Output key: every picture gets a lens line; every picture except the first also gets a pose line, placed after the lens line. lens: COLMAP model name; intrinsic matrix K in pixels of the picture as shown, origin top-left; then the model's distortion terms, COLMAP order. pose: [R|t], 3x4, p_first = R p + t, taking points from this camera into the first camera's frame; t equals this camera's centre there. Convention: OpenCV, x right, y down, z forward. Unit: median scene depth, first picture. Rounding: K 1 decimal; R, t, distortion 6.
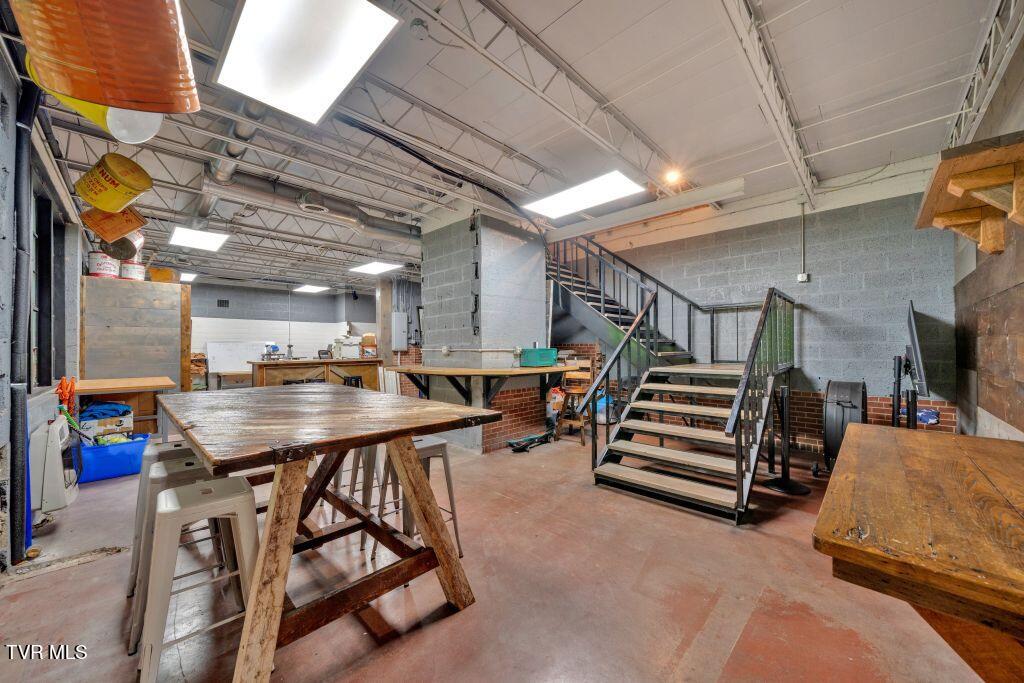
lens RADIAL K [[368.7, 0, 511.6], [0, 368.7, 348.4], [0, 0, 1]] dist [-0.002589, -0.000158]
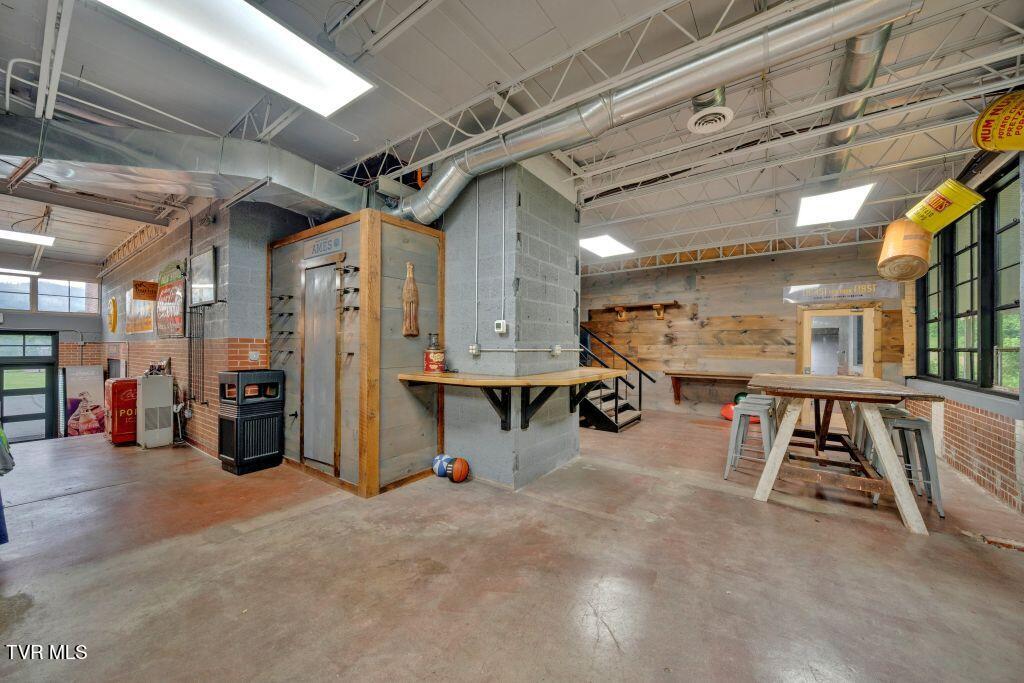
lens RADIAL K [[368.7, 0, 511.6], [0, 368.7, 348.4], [0, 0, 1]] dist [-0.002589, -0.000158]
pose [[-0.144668, 0.006357, 0.989460, -0.991104], [-0.007697, 0.999942, -0.007549, 0.010682], [-0.989450, -0.008708, -0.144611, 1.275595]]
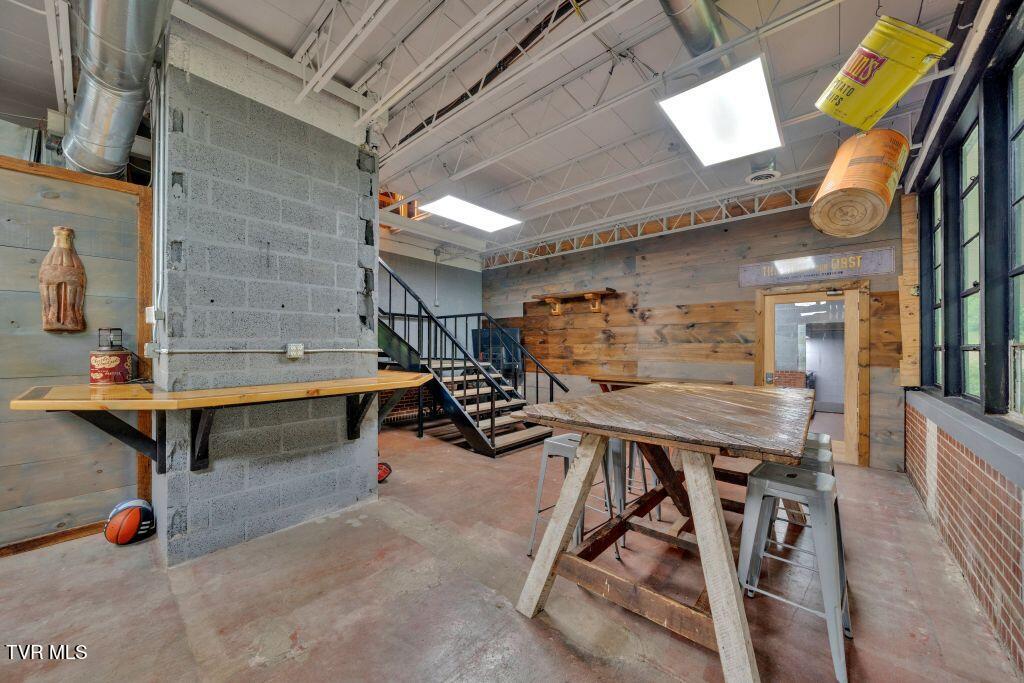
lens RADIAL K [[368.7, 0, 511.6], [0, 368.7, 348.4], [0, 0, 1]] dist [-0.002589, -0.000158]
pose [[-0.051176, 0.008896, 0.998650, -0.774506], [-0.003891, 0.999951, -0.009107, 0.007485], [-0.998682, -0.004352, -0.051138, 0.763373]]
